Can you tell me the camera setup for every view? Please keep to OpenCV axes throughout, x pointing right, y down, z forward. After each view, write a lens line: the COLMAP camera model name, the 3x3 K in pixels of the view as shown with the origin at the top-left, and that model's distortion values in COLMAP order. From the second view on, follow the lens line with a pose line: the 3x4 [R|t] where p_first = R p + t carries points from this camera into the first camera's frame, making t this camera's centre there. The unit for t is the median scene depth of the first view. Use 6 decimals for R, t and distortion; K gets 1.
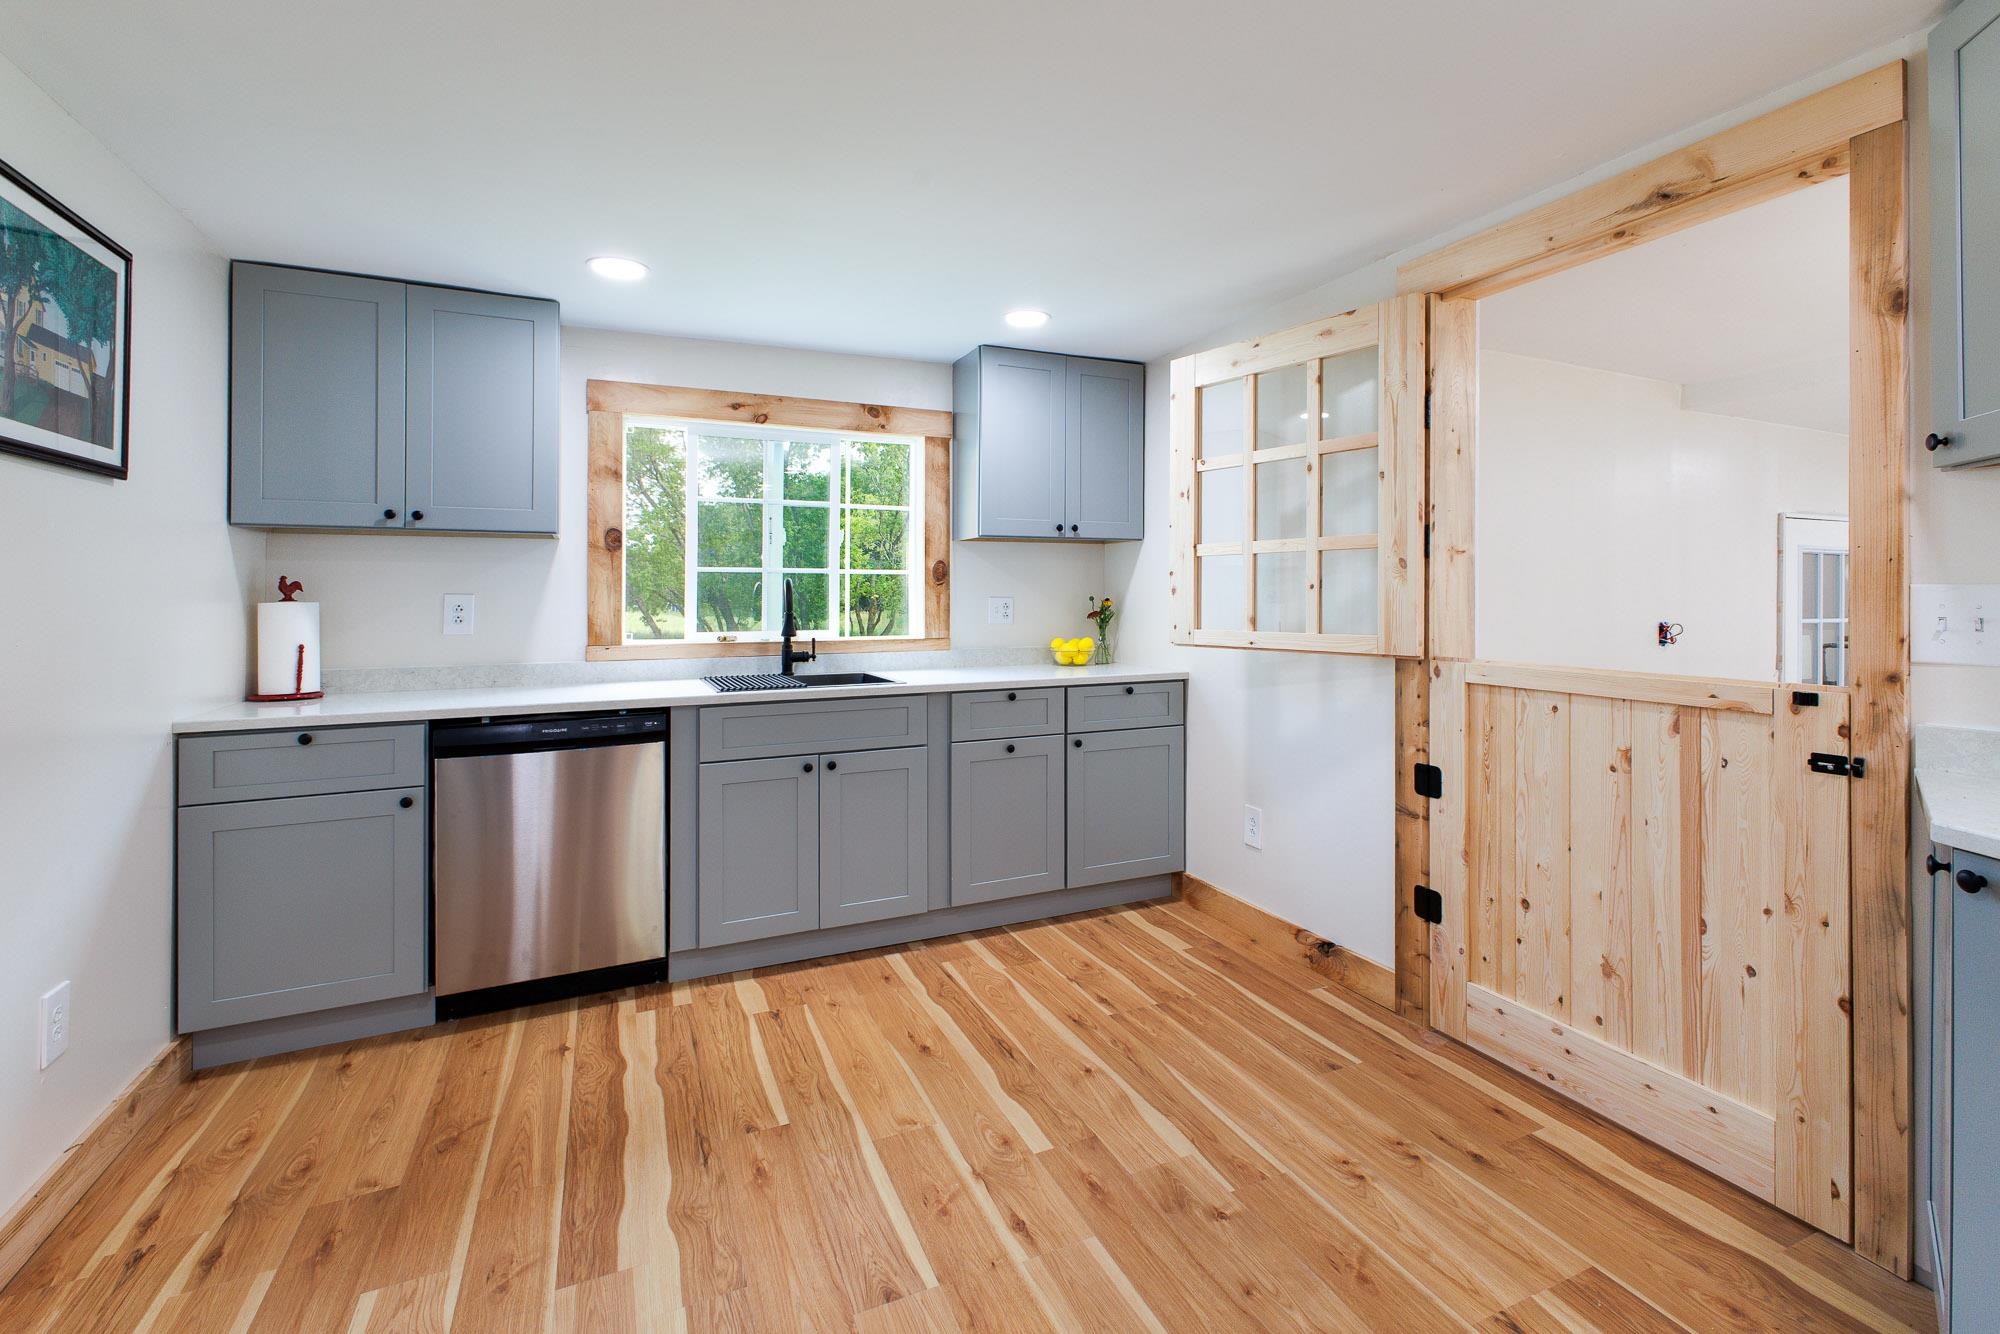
lens RADIAL K [[890.3, 0, 1005.9], [0, 890.3, 582.6], [0, 0, 1]] dist [0.002668, 0.000185]
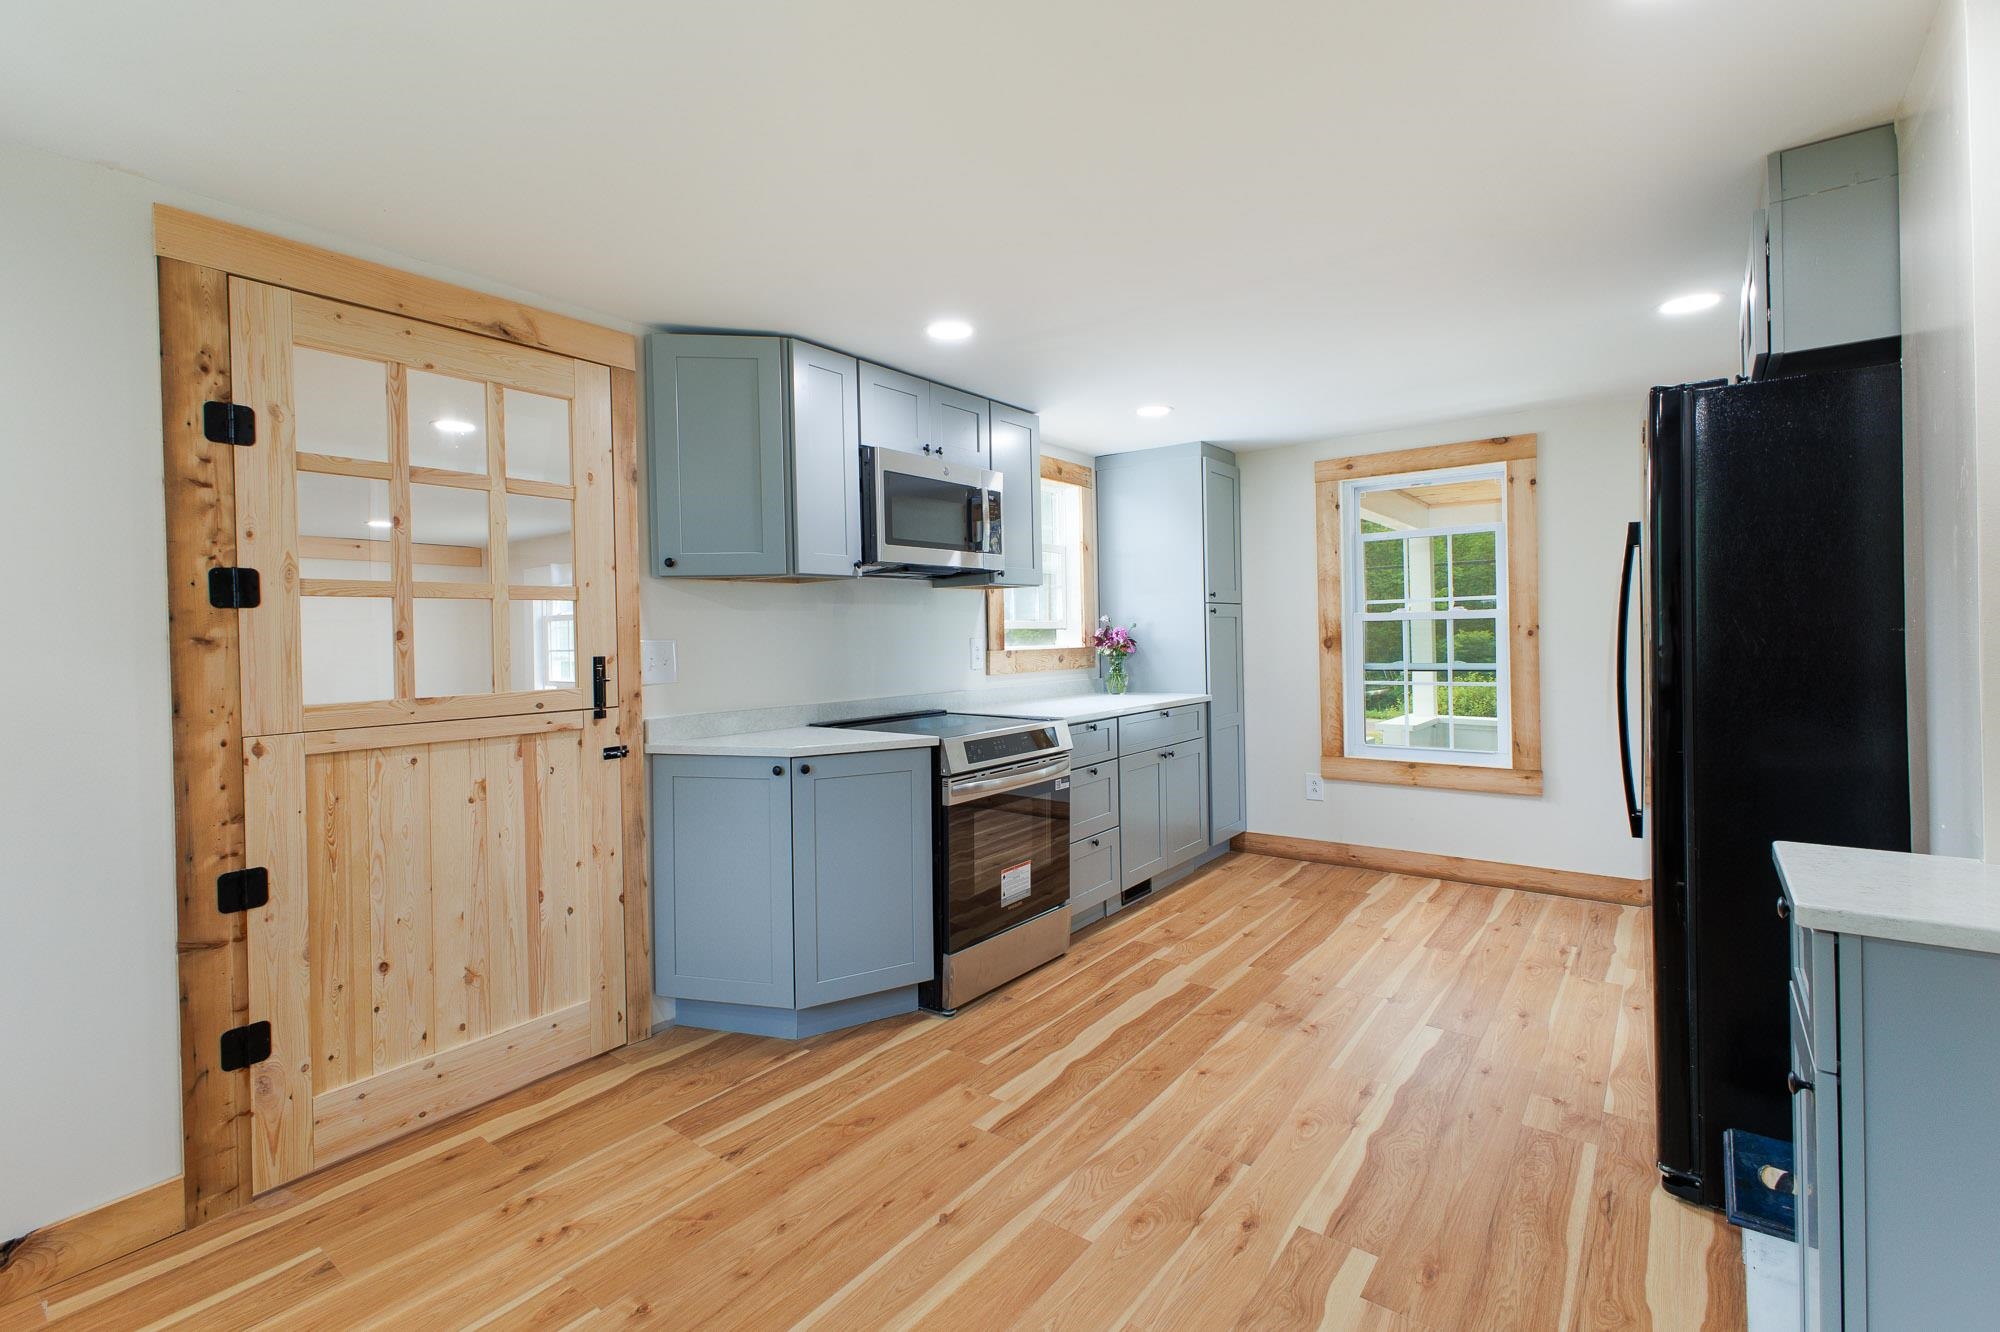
lens RADIAL K [[866.4, 0, 985.6], [0, 866.4, 637.9], [0, 0, 1]] dist [0.001958, 0.000184]
pose [[-0.468536, 0.009189, 0.883396, -0.527708], [0.009585, 0.999940, -0.005318, 0.008475], [-0.883392, 0.005976, -0.468596, 0.787892]]
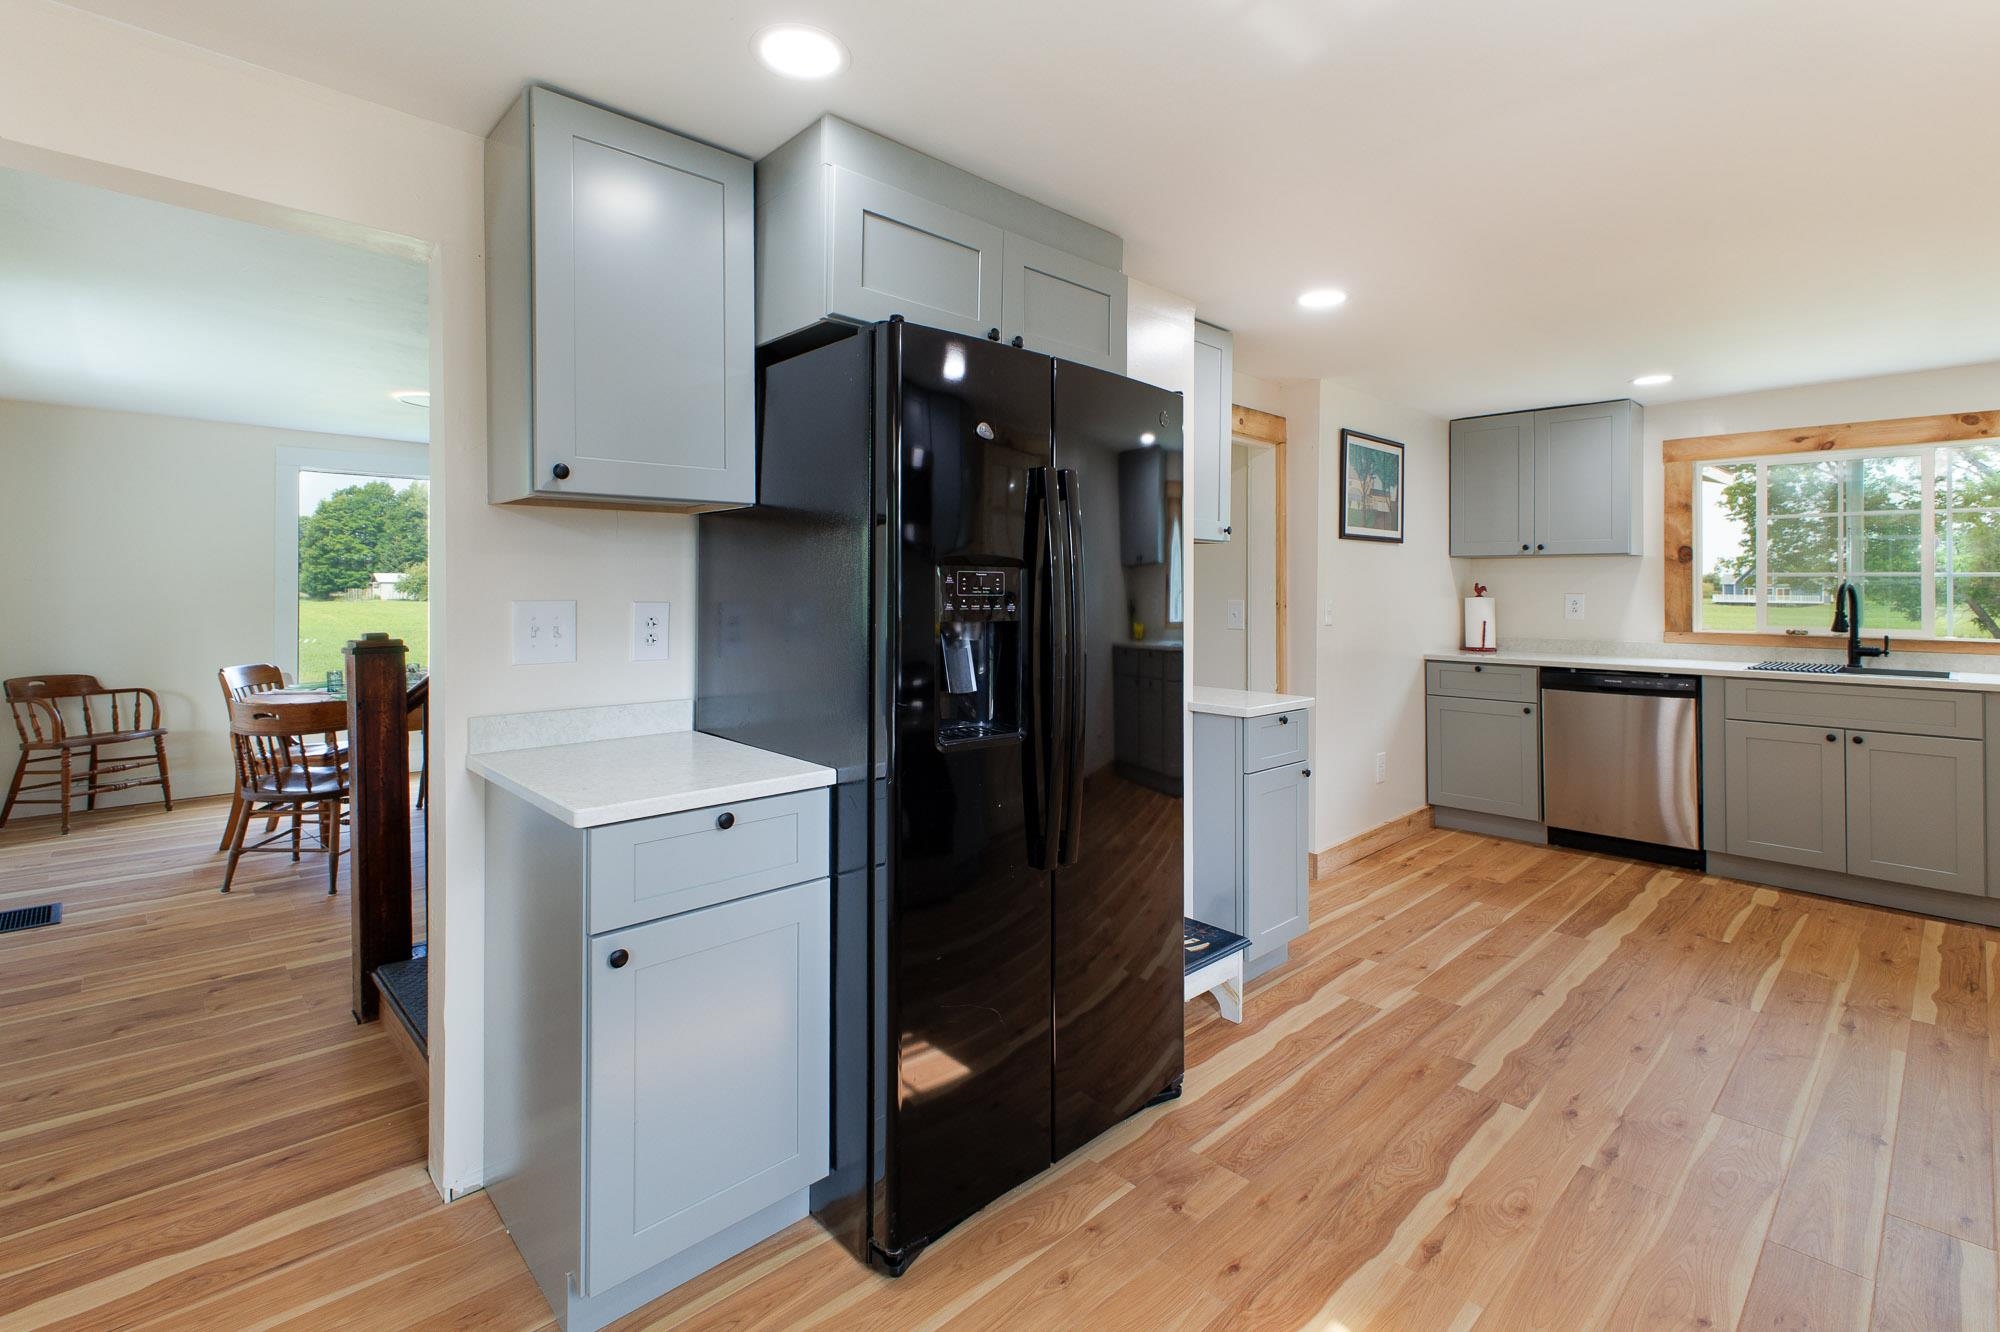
lens RADIAL K [[890.3, 0, 1005.9], [0, 890.3, 581.6], [0, 0, 1]] dist [0.002668, 0.000185]
pose [[0.323049, -0.001613, -0.946381, 0.680232], [0.009359, 0.999955, 0.001491, -0.024856], [0.946336, -0.009338, 0.323050, -0.563075]]
